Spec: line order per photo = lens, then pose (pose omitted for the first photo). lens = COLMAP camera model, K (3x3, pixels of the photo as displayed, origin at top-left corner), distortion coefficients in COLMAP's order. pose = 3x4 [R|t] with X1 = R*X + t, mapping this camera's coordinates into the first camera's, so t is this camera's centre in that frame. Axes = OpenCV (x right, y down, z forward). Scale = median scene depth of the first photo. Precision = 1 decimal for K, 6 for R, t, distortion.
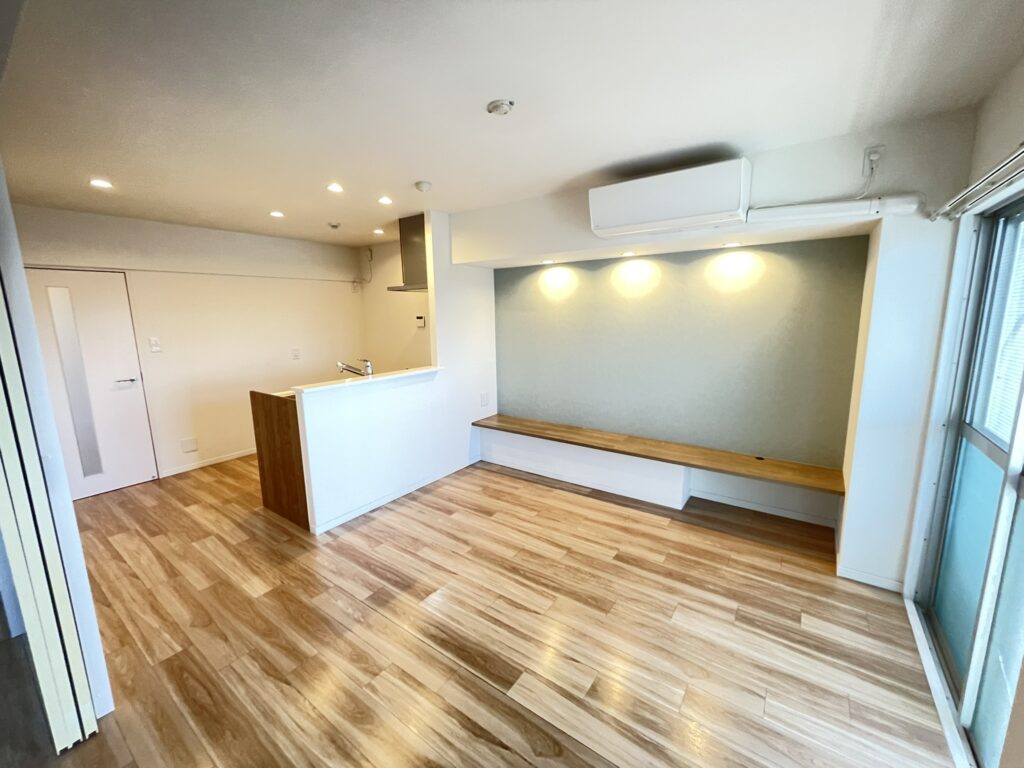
lens RADIAL K [[412.4, 0, 512.7], [0, 412.4, 381.3], [0, 0, 1]] dist [-0.000260, -0.000258]
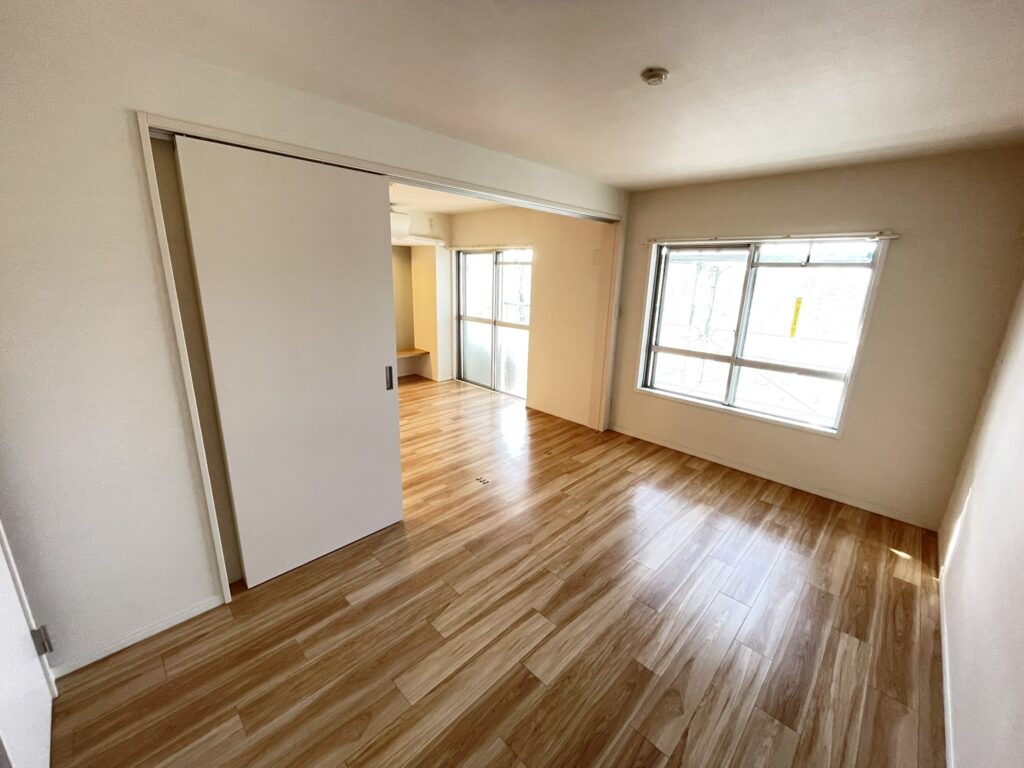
lens RADIAL K [[412.4, 0, 512.7], [0, 412.4, 381.3], [0, 0, 1]] dist [-0.000260, -0.000258]
pose [[0.153755, -0.234484, 0.959884, -1.688082], [0.138947, 0.966913, 0.213944, -0.027242], [-0.978291, 0.100478, 0.181249, 0.059419]]
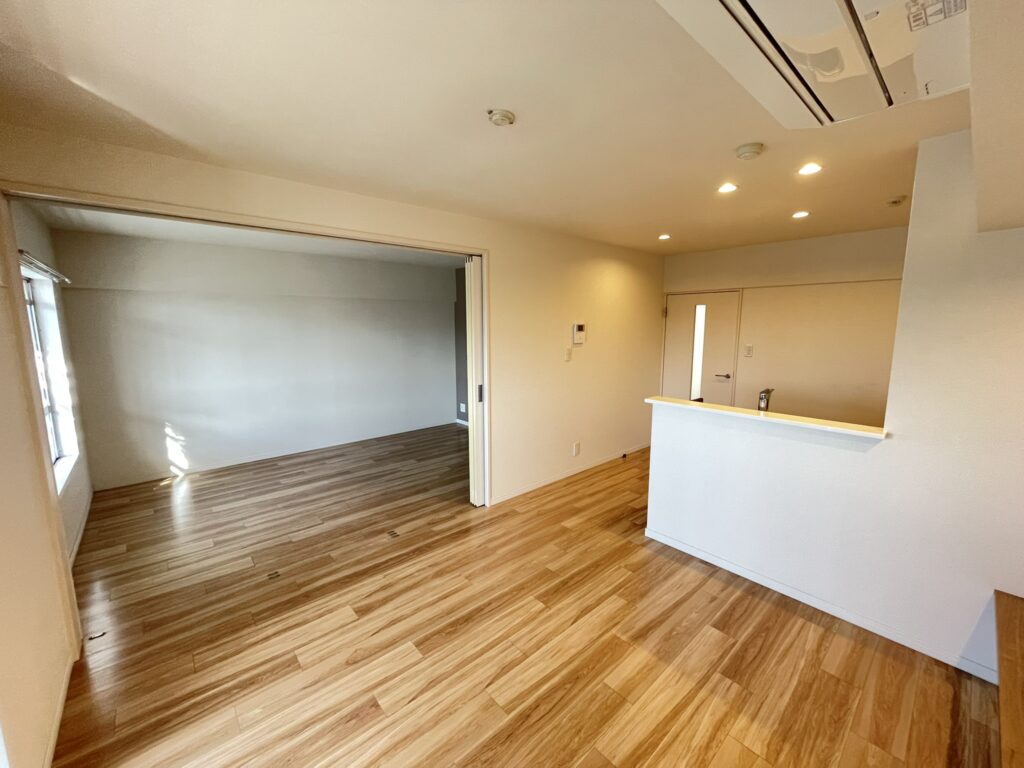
lens RADIAL K [[412.4, 0, 512.7], [0, 412.4, 381.3], [0, 0, 1]] dist [-0.000260, -0.000258]
pose [[-0.225765, 0.152511, -0.962170, 0.709199], [-0.160032, 0.968446, 0.191056, -0.203085], [0.960947, 0.197111, -0.194235, 0.990864]]
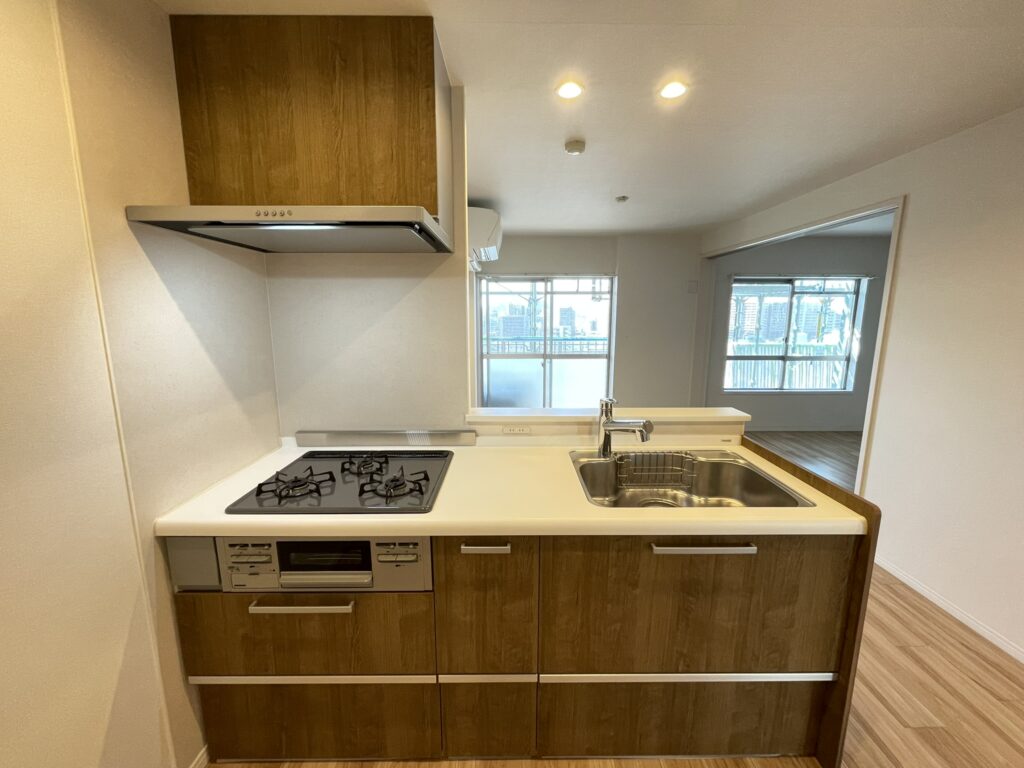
lens RADIAL K [[409.4, 0, 512.0], [0, 409.4, 384.0], [0, 0, 1]] dist [0.000349, 0.000183]
pose [[-0.586669, -0.127618, 0.799708, -0.985961], [0.142210, 0.955925, 0.256873, -0.307365], [-0.797243, 0.264426, -0.542663, 1.959254]]
